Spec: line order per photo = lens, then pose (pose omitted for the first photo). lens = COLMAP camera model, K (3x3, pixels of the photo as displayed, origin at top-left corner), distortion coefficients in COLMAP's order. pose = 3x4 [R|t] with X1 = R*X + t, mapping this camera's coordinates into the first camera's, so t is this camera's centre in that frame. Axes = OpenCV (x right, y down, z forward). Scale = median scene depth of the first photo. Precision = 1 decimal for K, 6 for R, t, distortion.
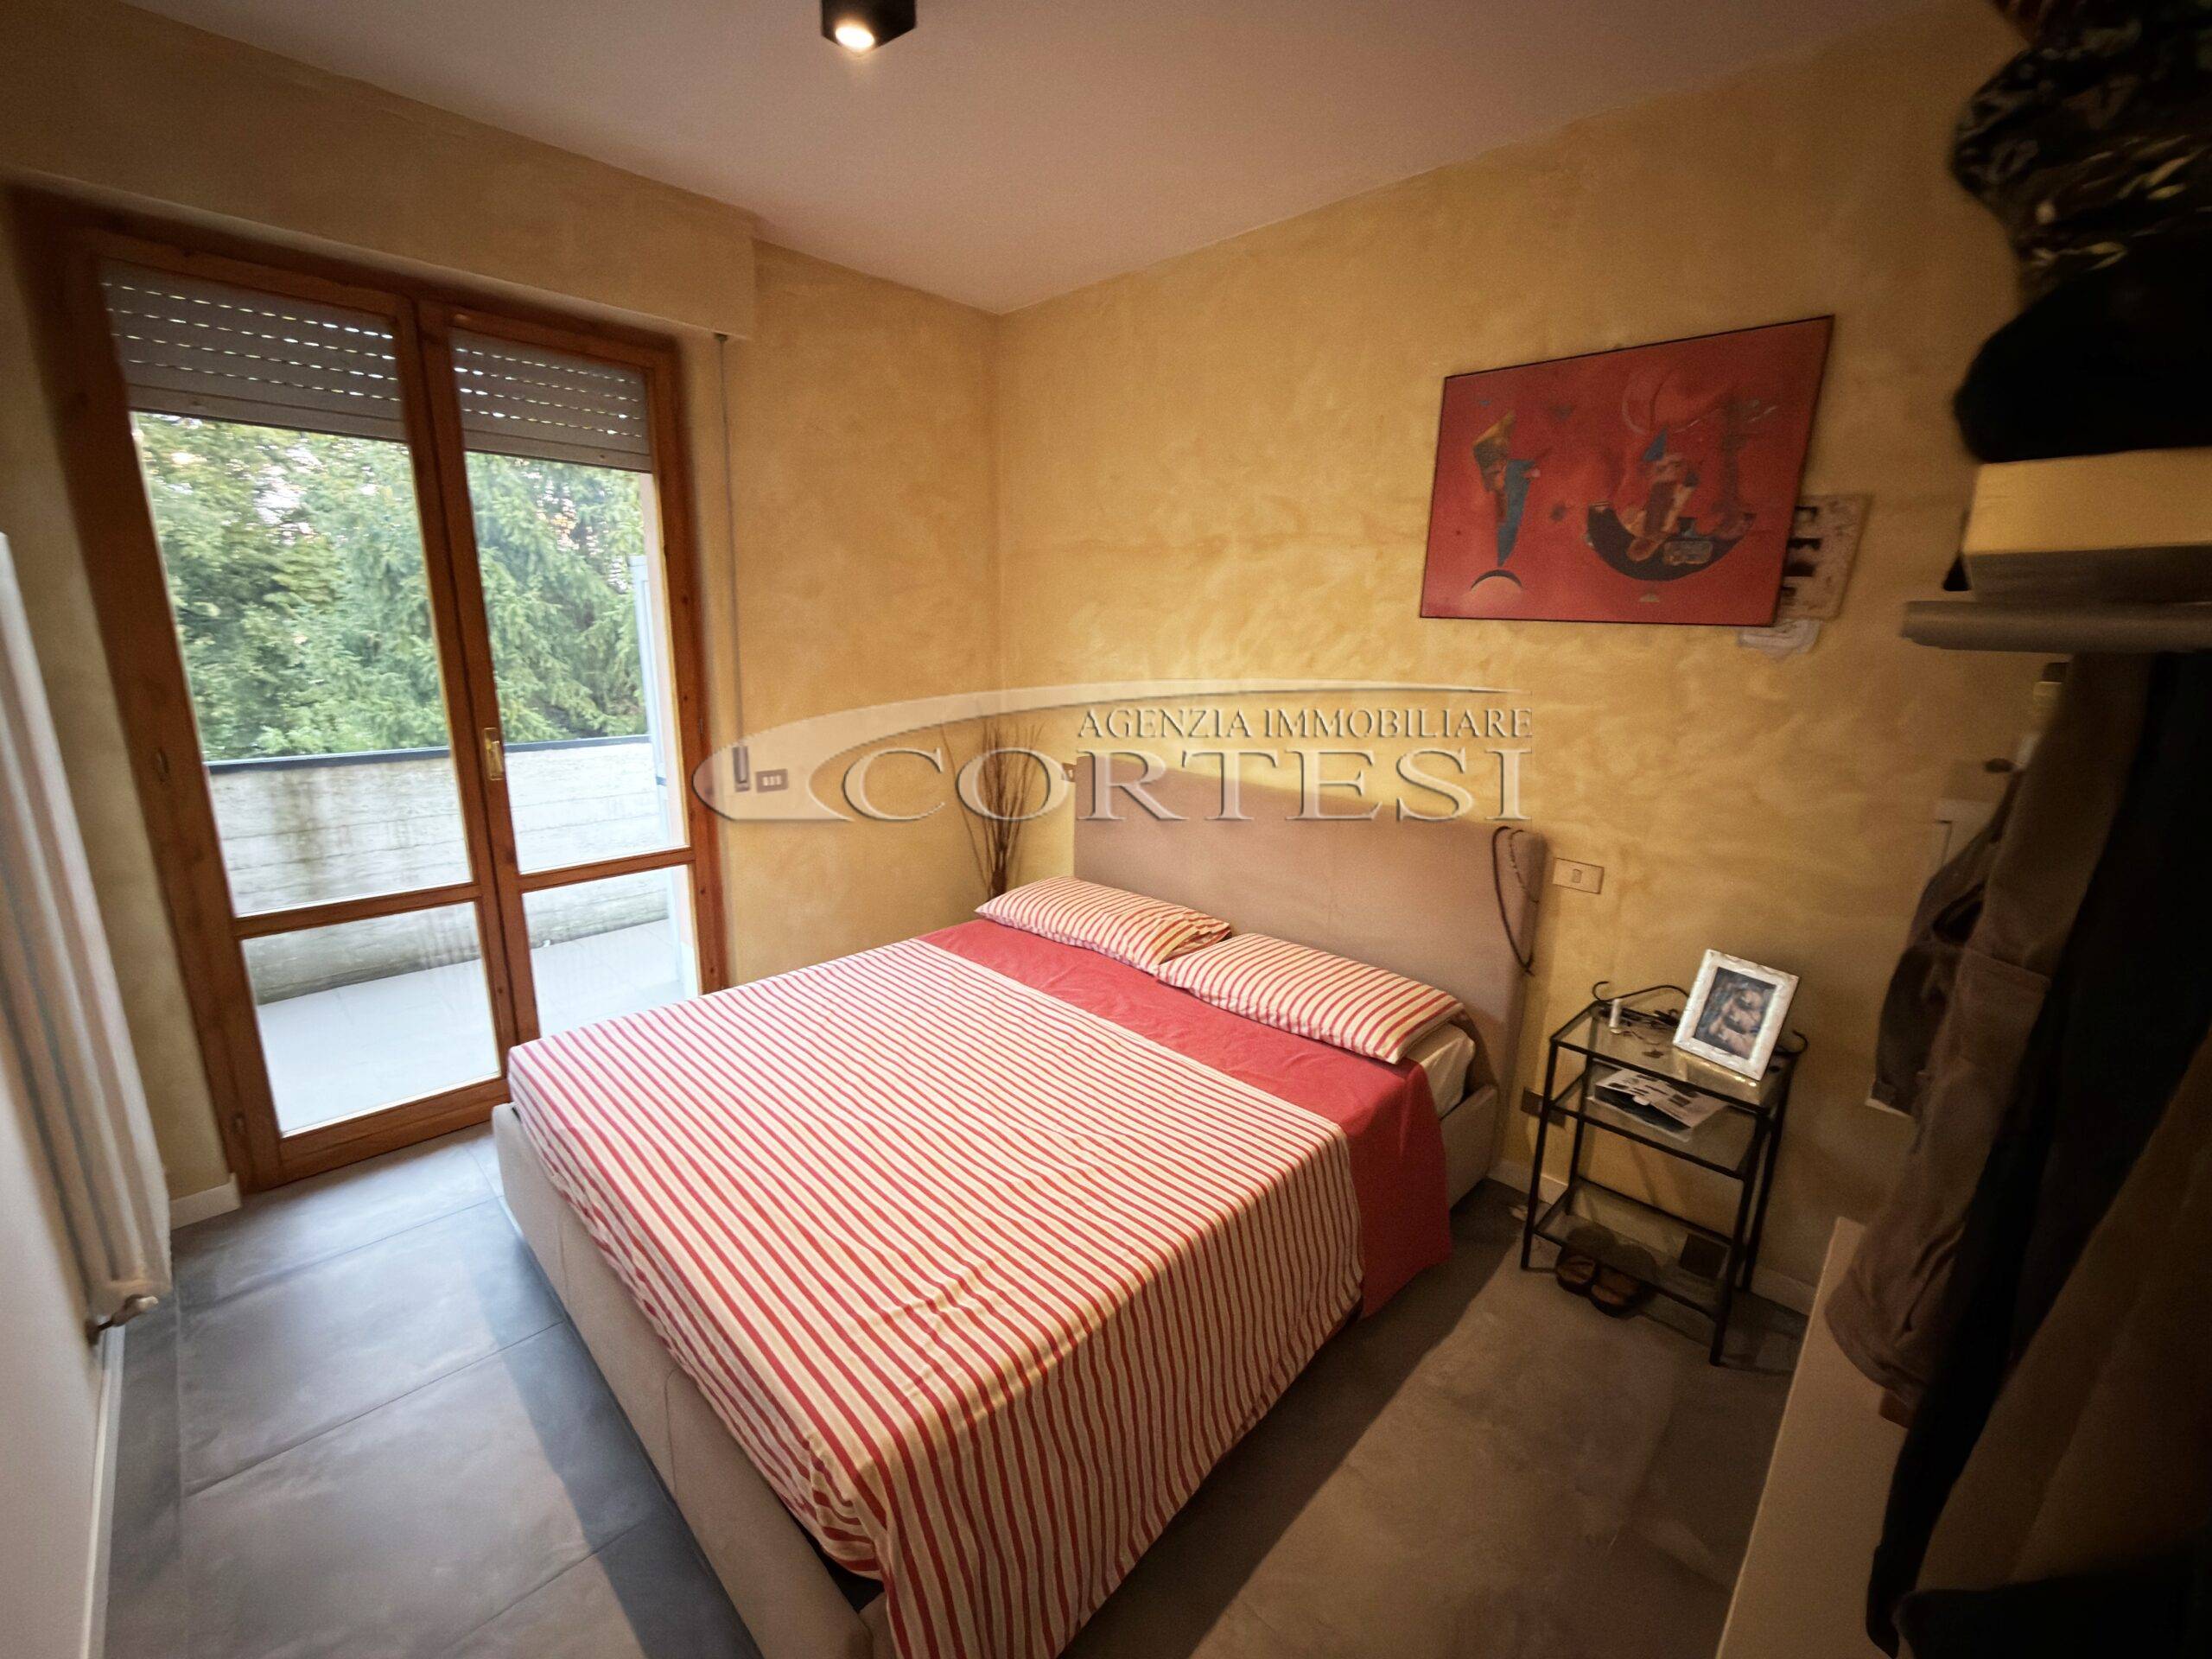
lens RADIAL K [[890.1, 0, 1086.1], [0, 890.1, 836.7], [0, 0, 1]] dist [-0.001223, -0.000583]
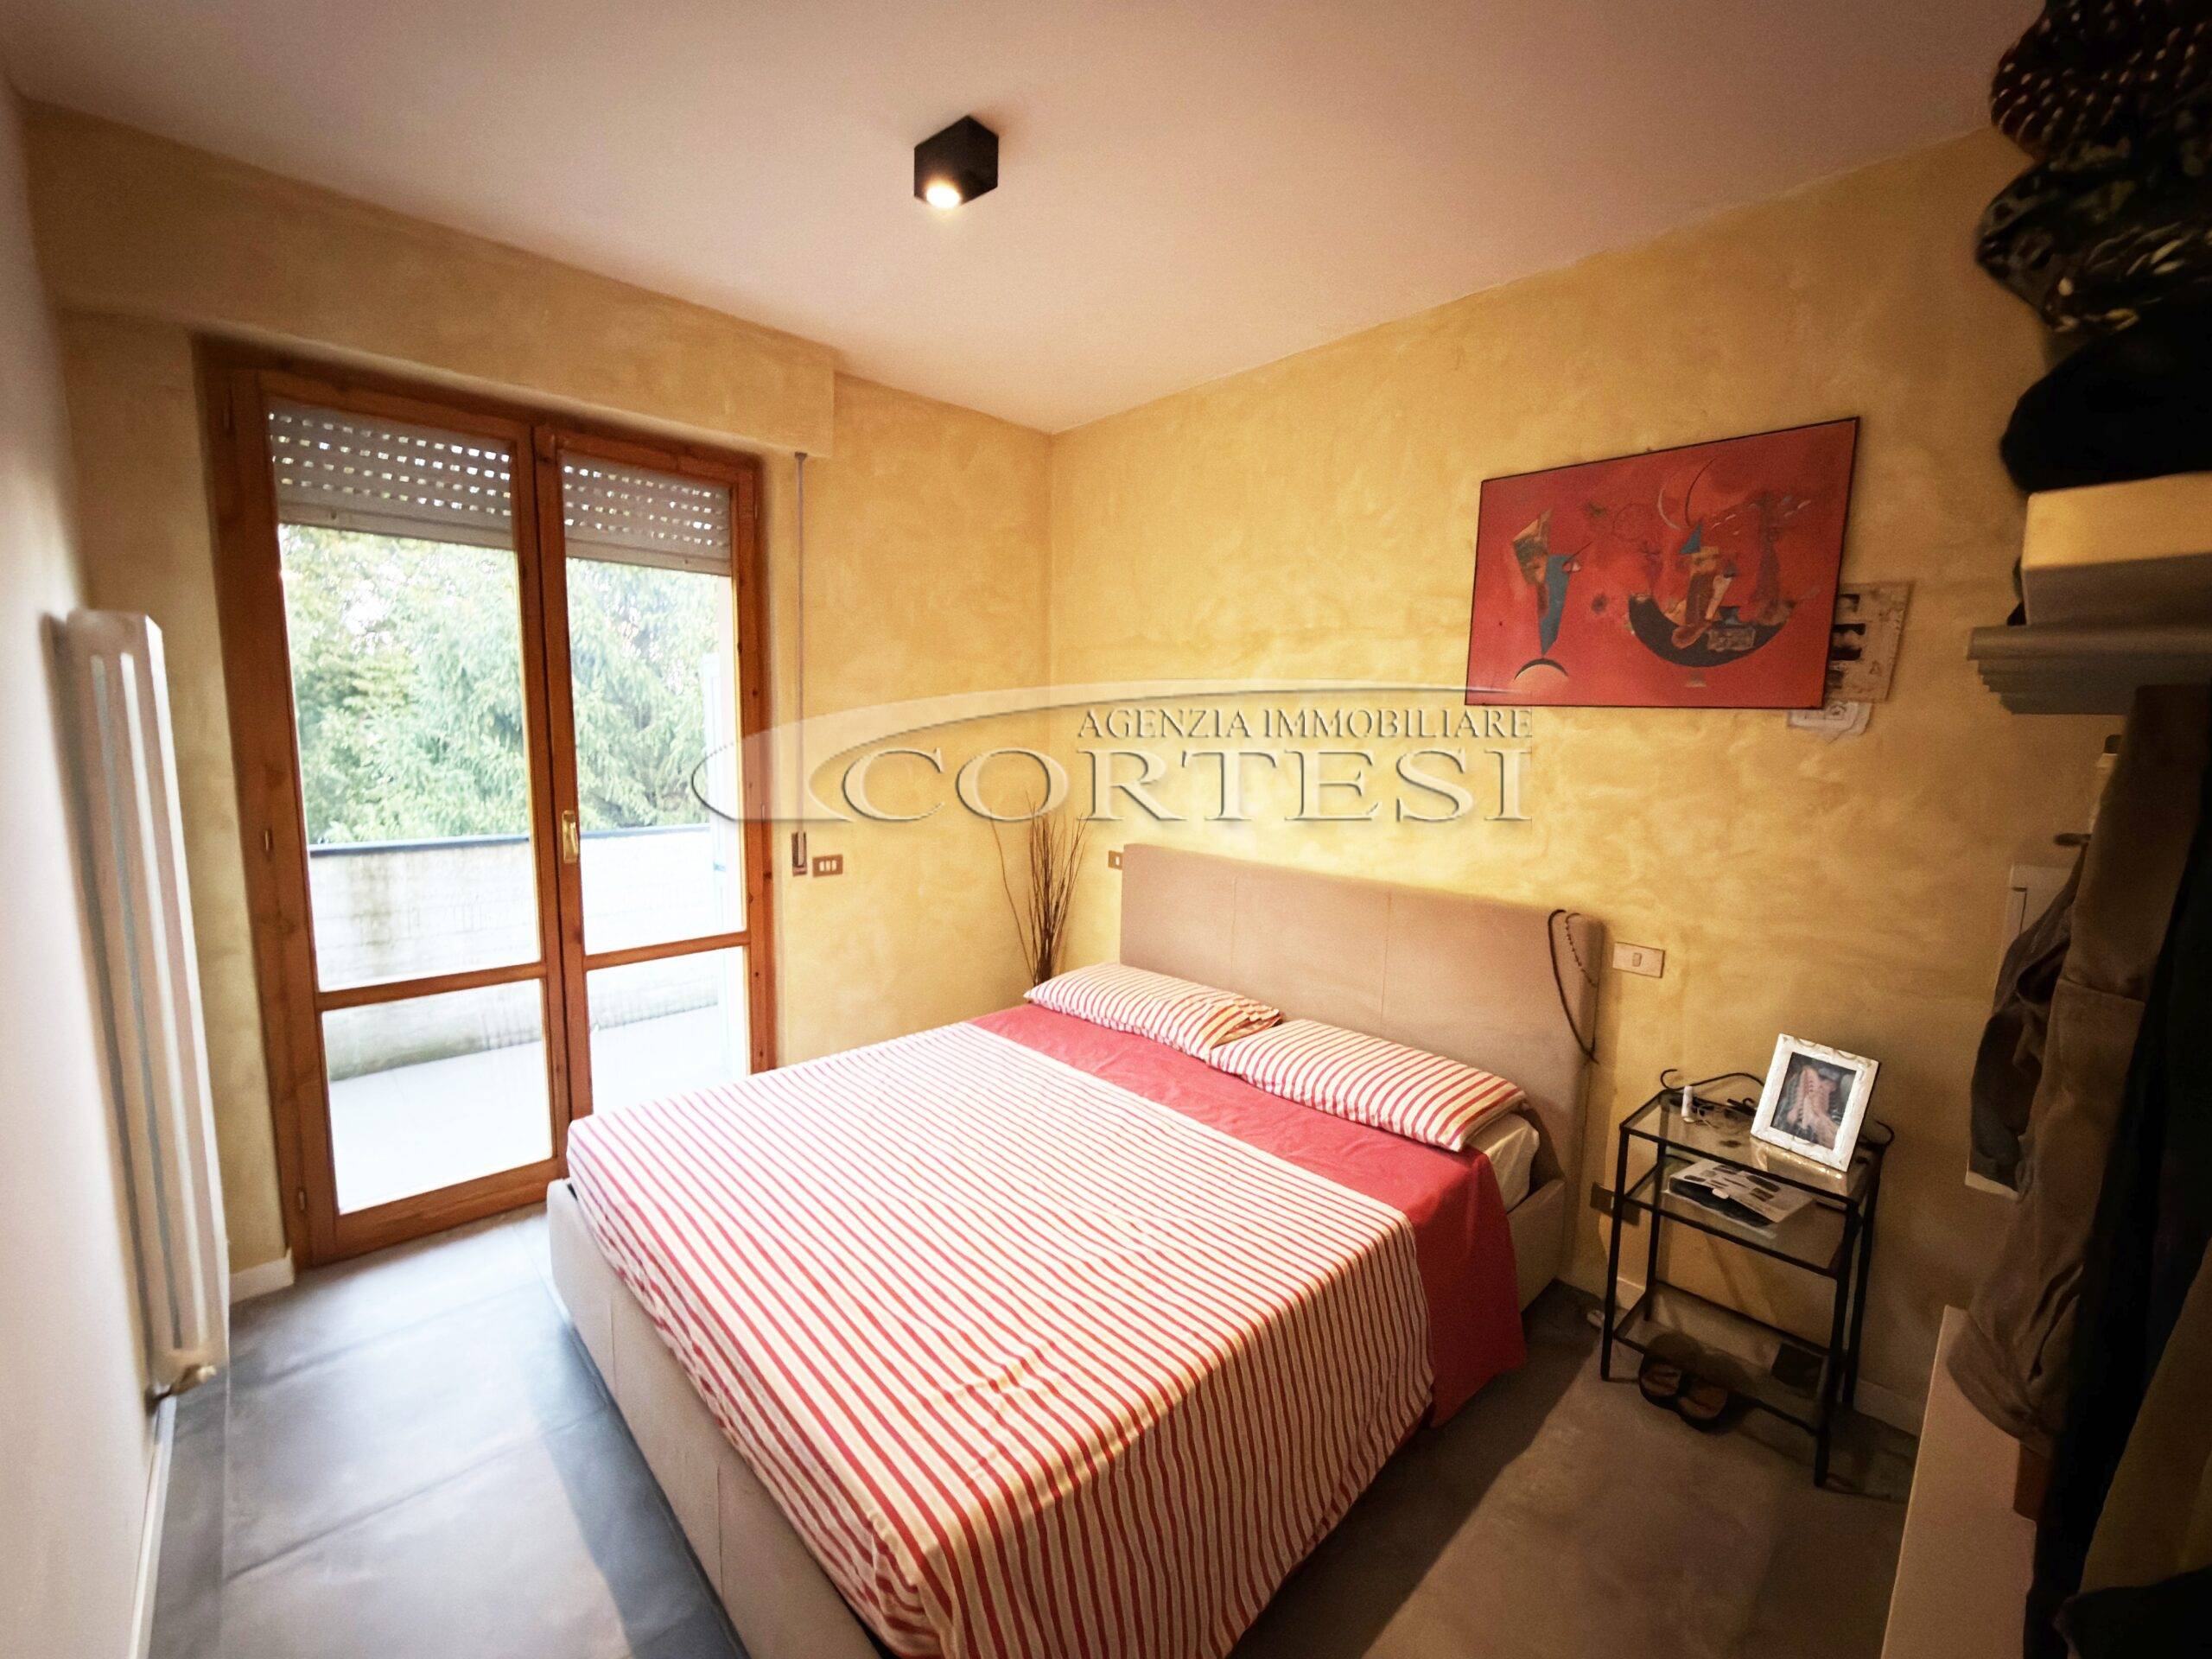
lens RADIAL K [[890.1, 0, 1087.2], [0, 890.1, 840.8], [0, 0, 1]] dist [-0.001223, -0.000583]
pose [[0.999284, 0.002890, -0.037721, -0.025318], [-0.006831, 0.994471, -0.104793, 0.023295], [0.037209, 0.104976, 0.993778, -0.021327]]
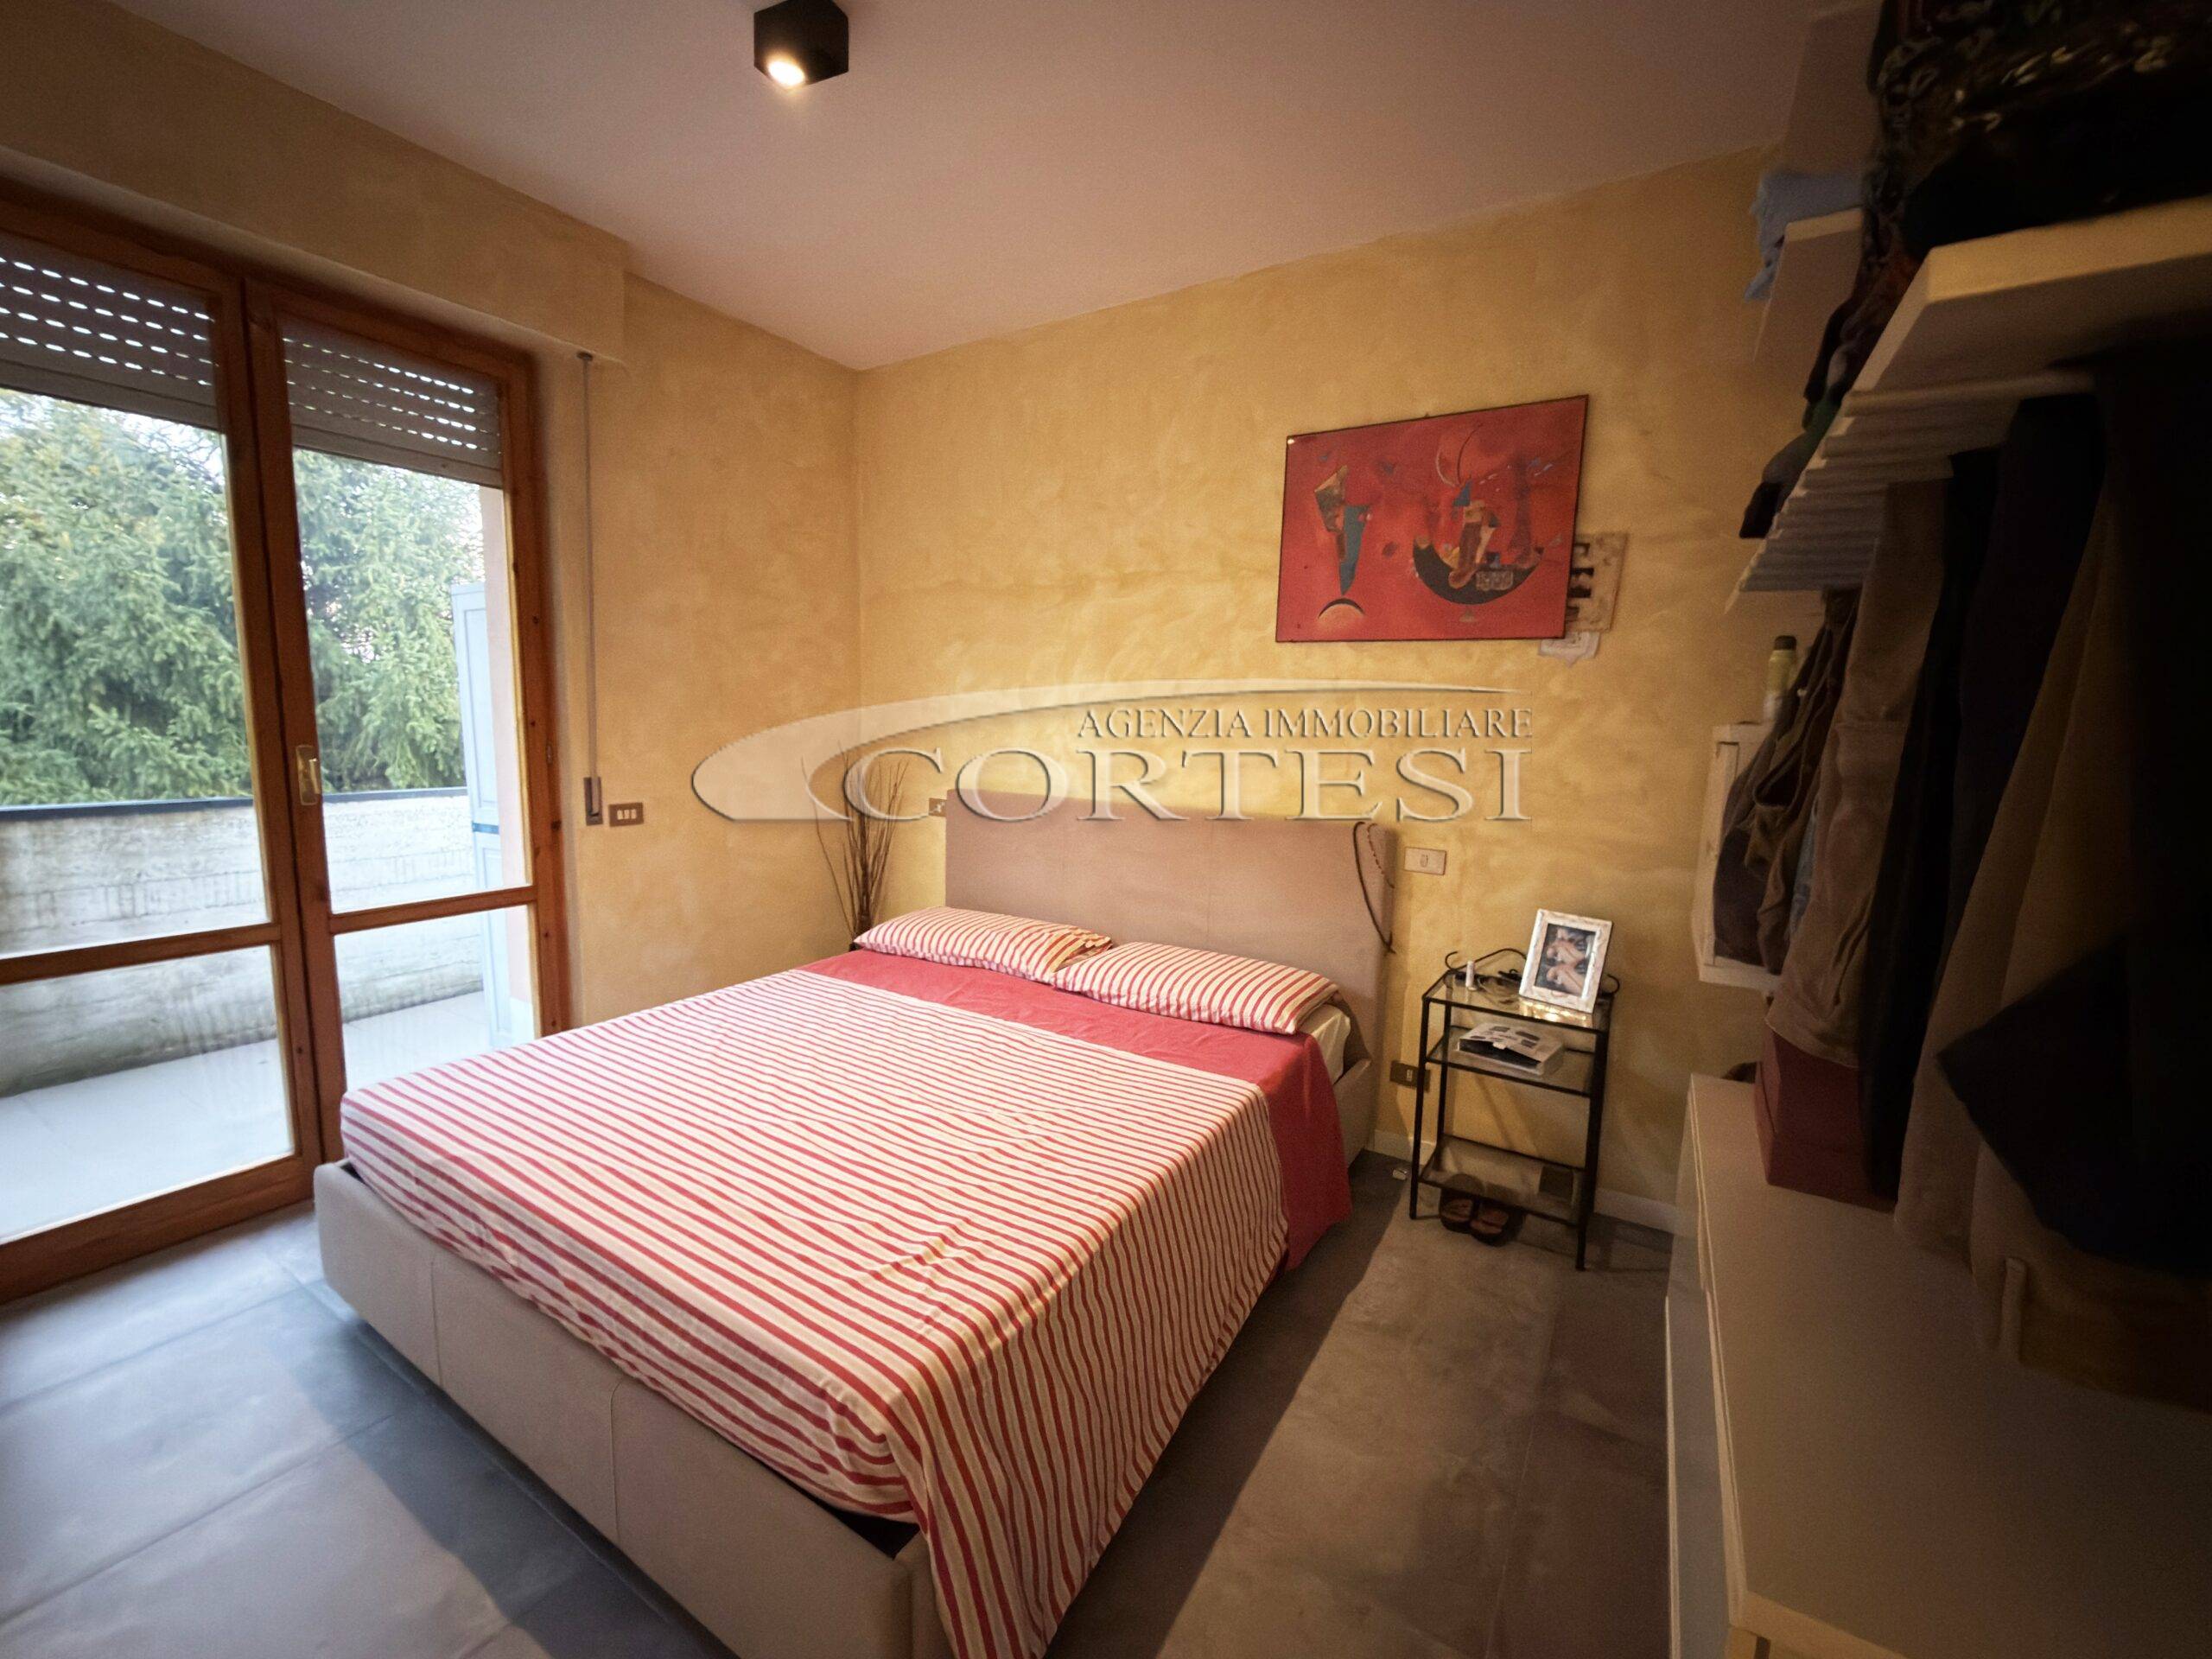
lens RADIAL K [[890.1, 0, 1083.1], [0, 890.1, 837.6], [0, 0, 1]] dist [-0.001223, -0.000583]
pose [[0.976729, -0.024183, 0.213109, -0.136879], [0.044294, 0.994947, -0.090108, 0.112741], [-0.209853, 0.097450, 0.972864, -0.024851]]
